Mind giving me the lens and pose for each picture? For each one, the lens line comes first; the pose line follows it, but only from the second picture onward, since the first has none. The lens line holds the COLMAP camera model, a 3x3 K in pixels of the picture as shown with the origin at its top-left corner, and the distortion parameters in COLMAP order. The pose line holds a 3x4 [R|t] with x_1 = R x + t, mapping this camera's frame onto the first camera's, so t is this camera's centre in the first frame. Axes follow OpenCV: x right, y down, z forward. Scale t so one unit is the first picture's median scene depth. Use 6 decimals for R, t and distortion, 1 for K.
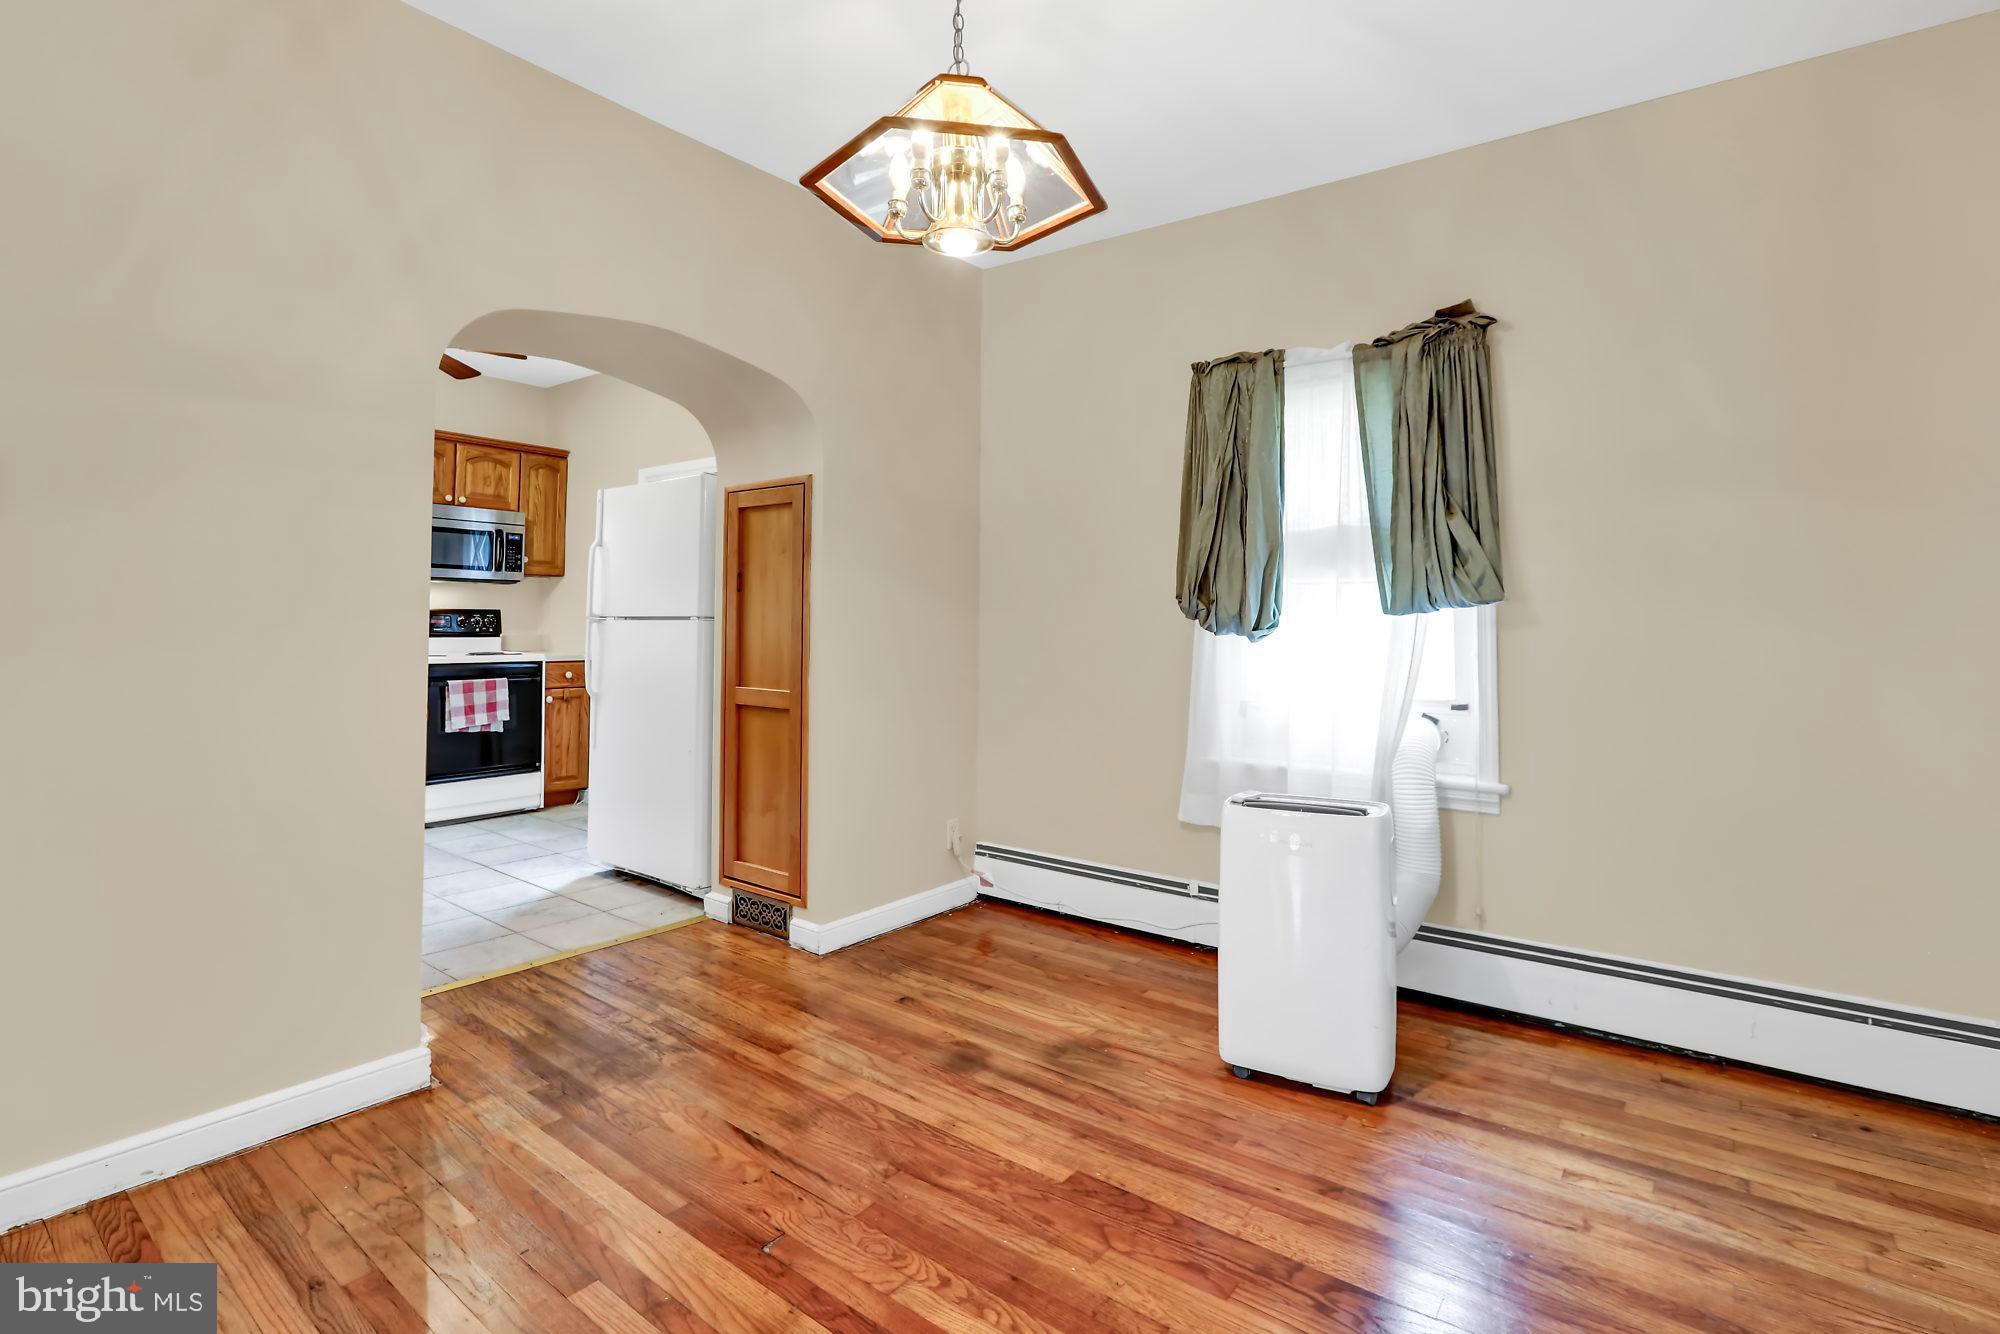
lens RADIAL K [[937.8, 0, 1002.7], [0, 937.8, 597.4], [0, 0, 1]] dist [-0.016001, 0.000430]
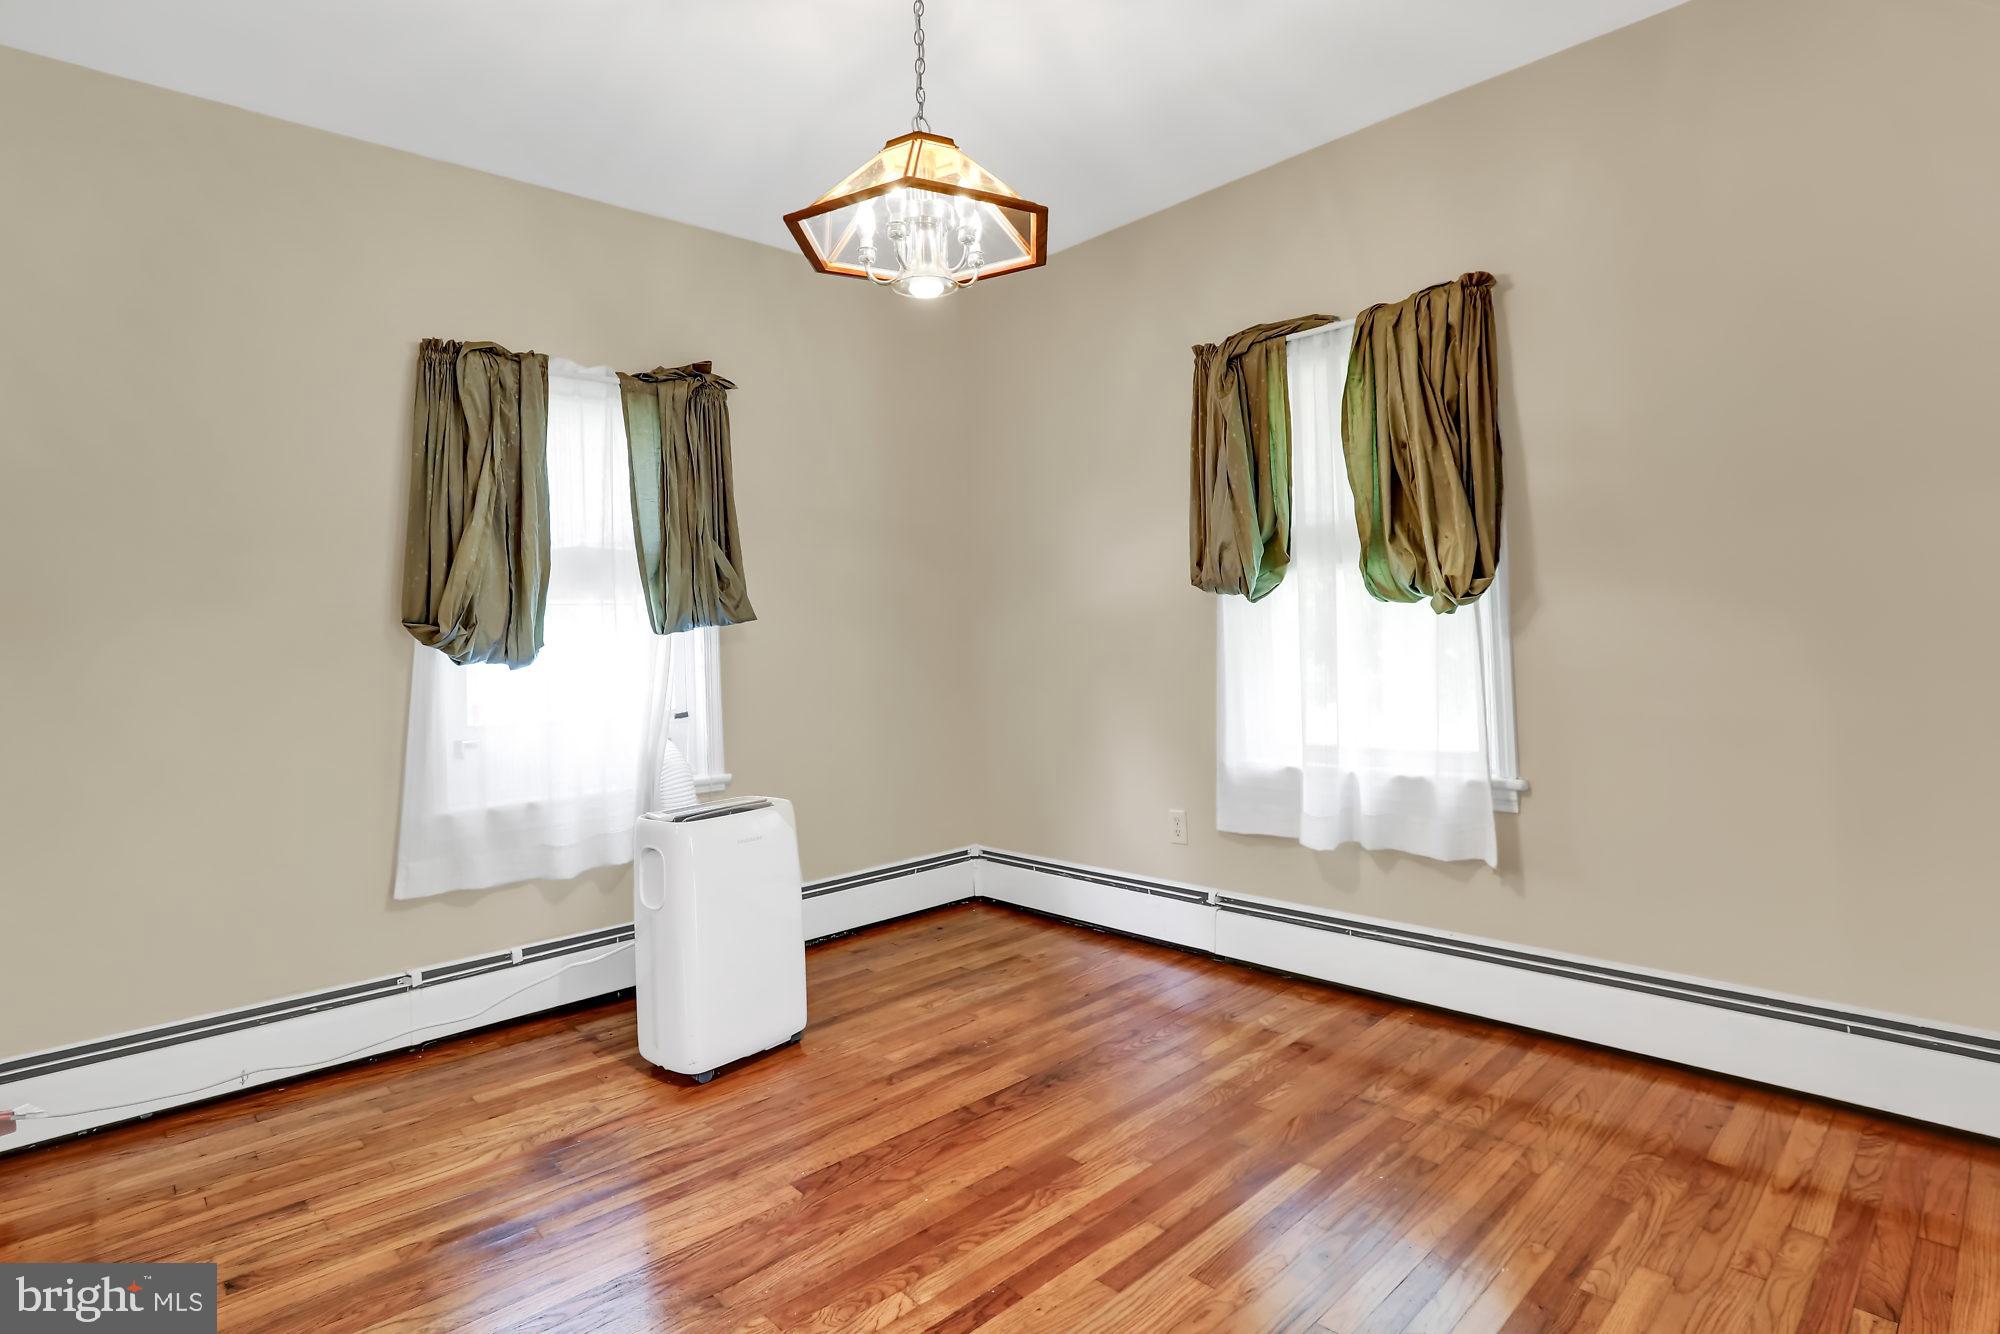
lens RADIAL K [[1004.9, 0, 1038.5], [0, 1004.9, 605.2], [0, 0, 1]] dist [-0.056799, 0.024479]
pose [[0.151793, 0.016672, 0.988272, -0.716318], [0.001948, 0.999851, -0.017167, 0.006186], [-0.988410, 0.004531, 0.151738, 0.432283]]
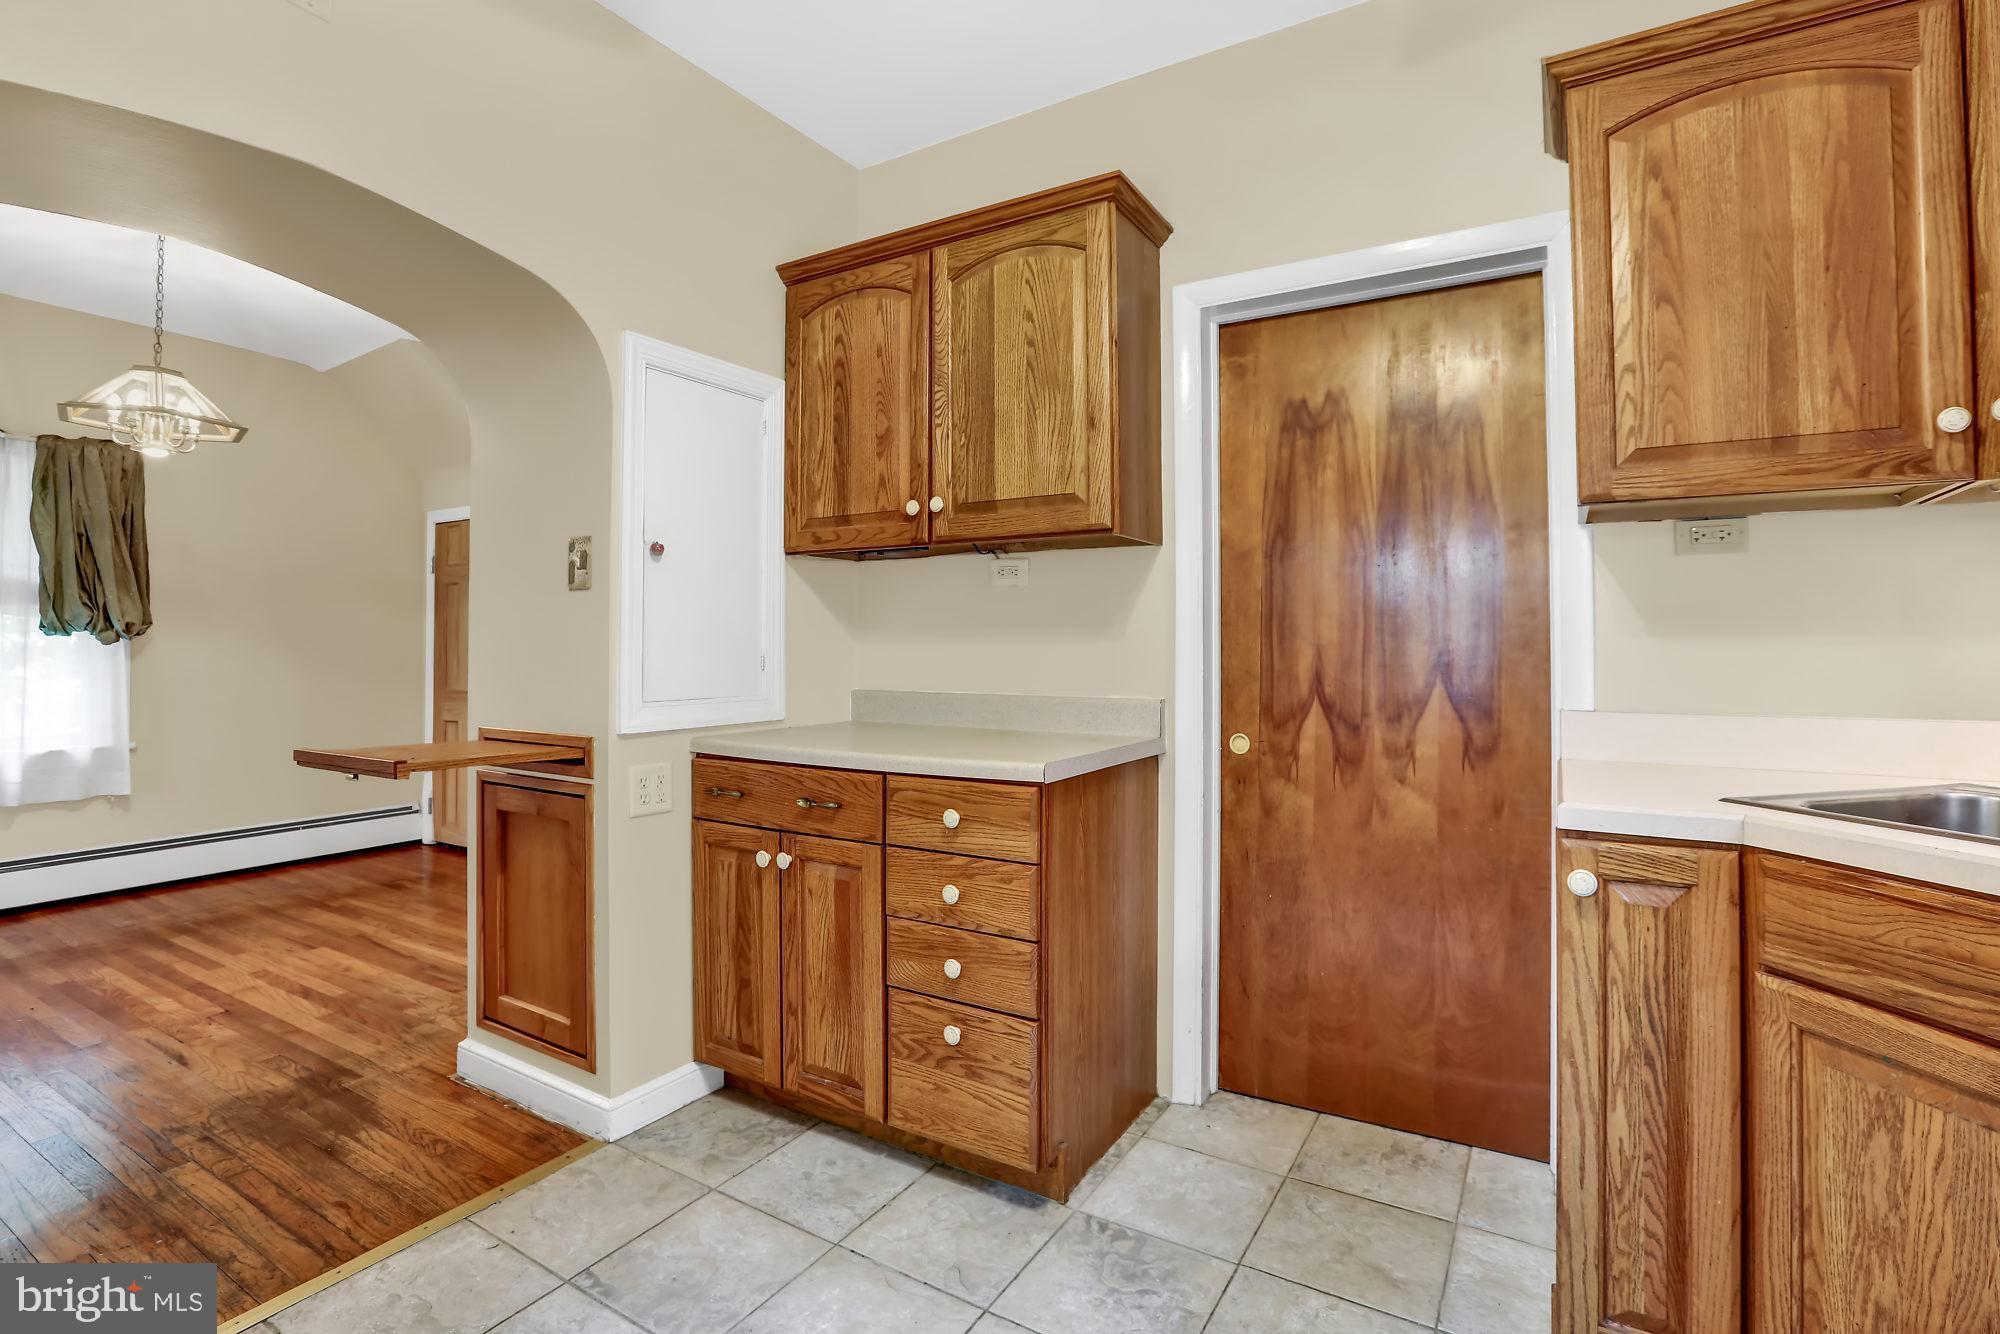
lens RADIAL K [[930.0, 0, 970.6], [0, 930.0, 627.9], [0, 0, 1]] dist [-0.001242, -0.000040]
pose [[-0.996671, -0.014018, -0.080318, -0.980265], [-0.009222, 0.998169, -0.059780, 0.052242], [0.081009, -0.058840, -0.994975, 1.891638]]
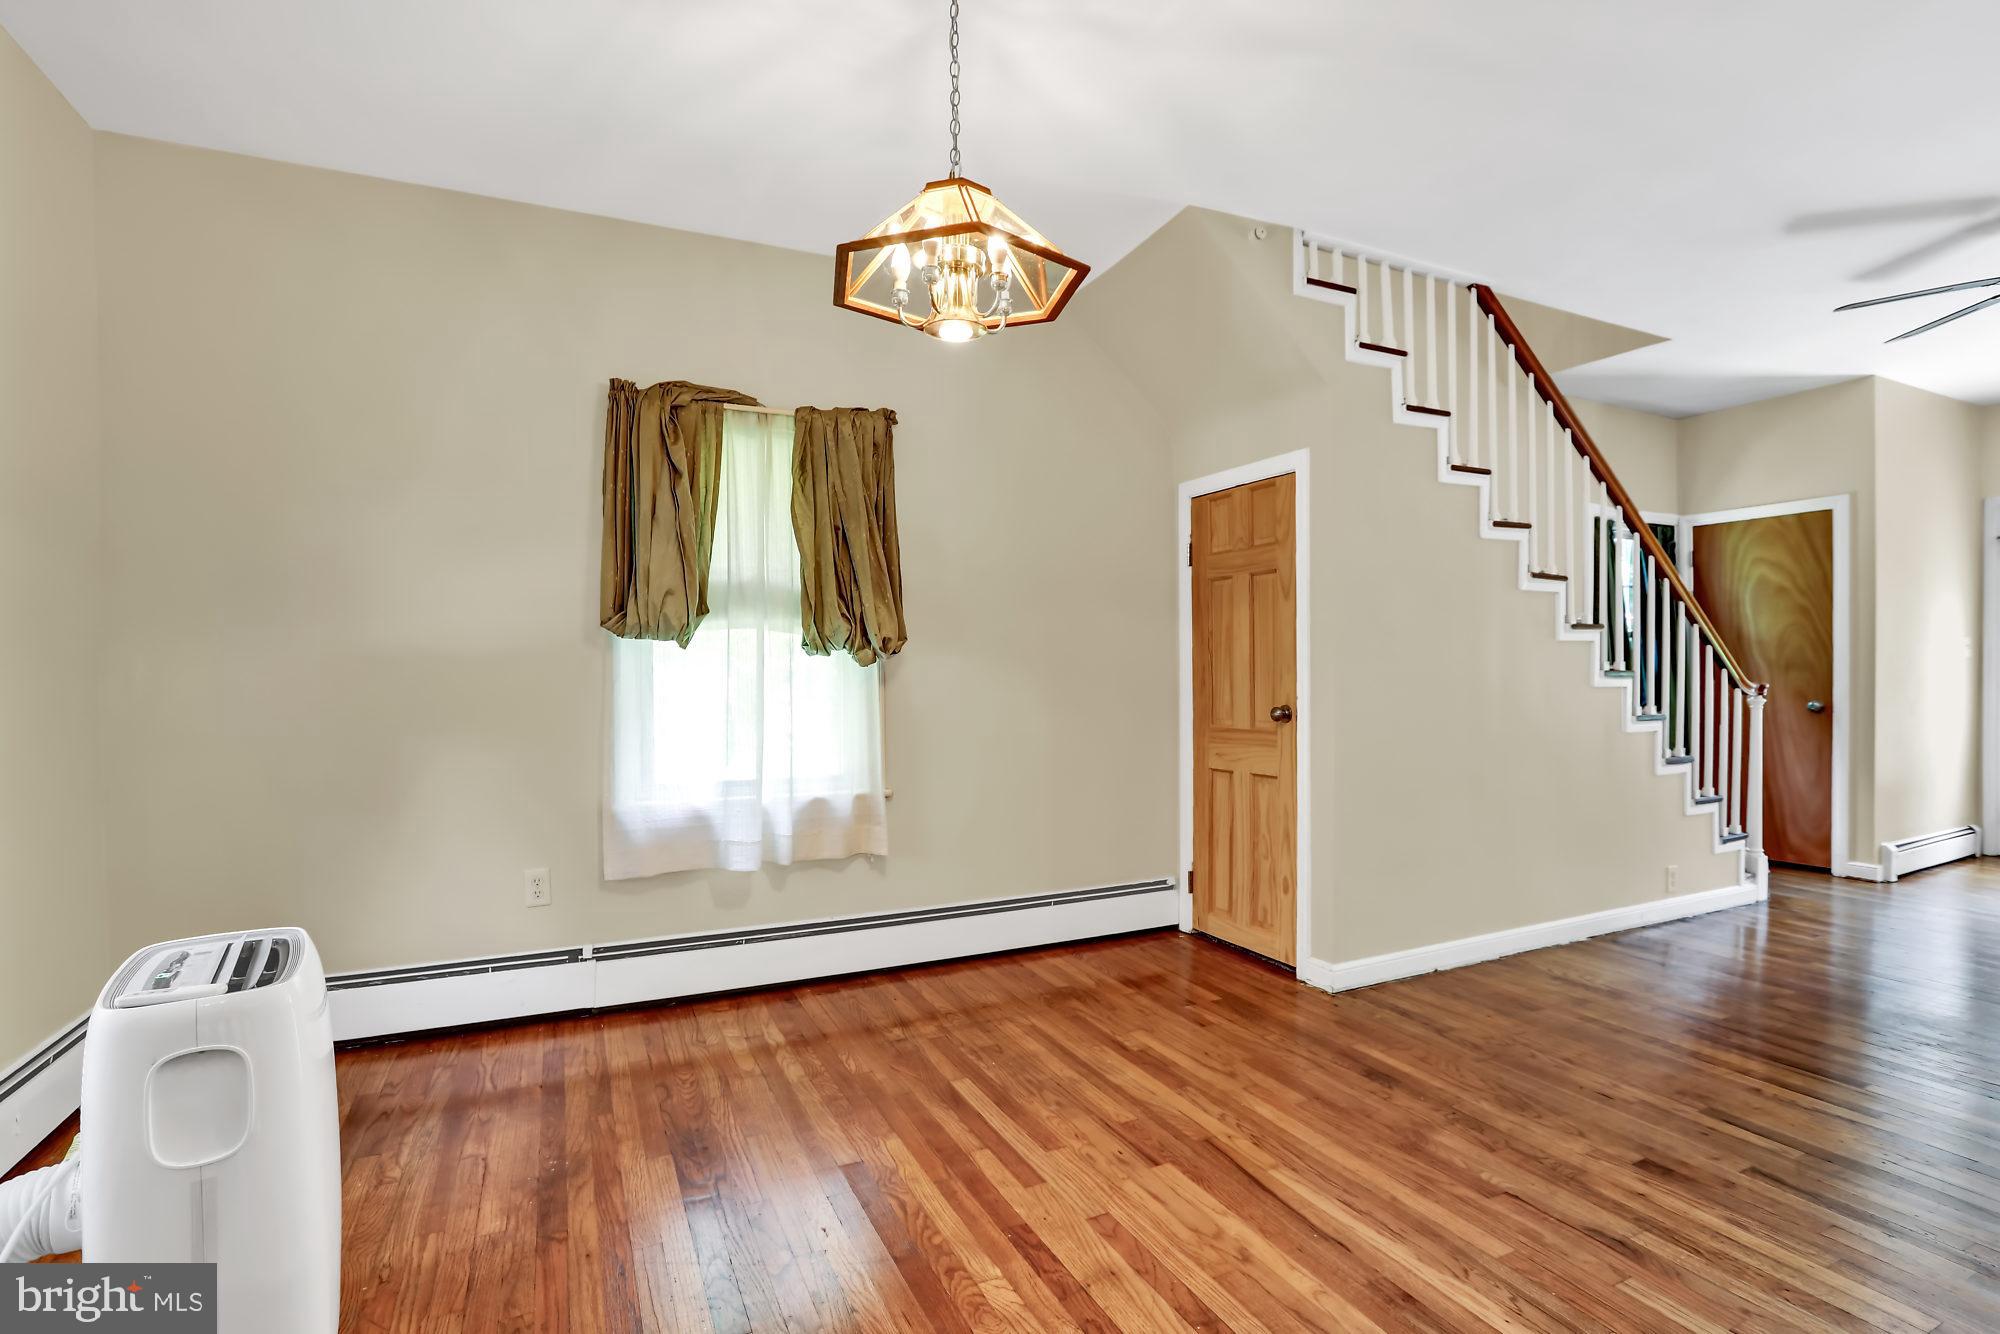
lens RADIAL K [[956.1, 0, 1010.1], [0, 956.1, 673.2], [0, 0, 1]] dist [-0.031763, 0.000307]
pose [[-0.890250, -0.007428, 0.455412, -0.392065], [-0.020585, 0.999501, -0.023939, 0.035302], [-0.455007, -0.030686, -0.889959, 1.240665]]
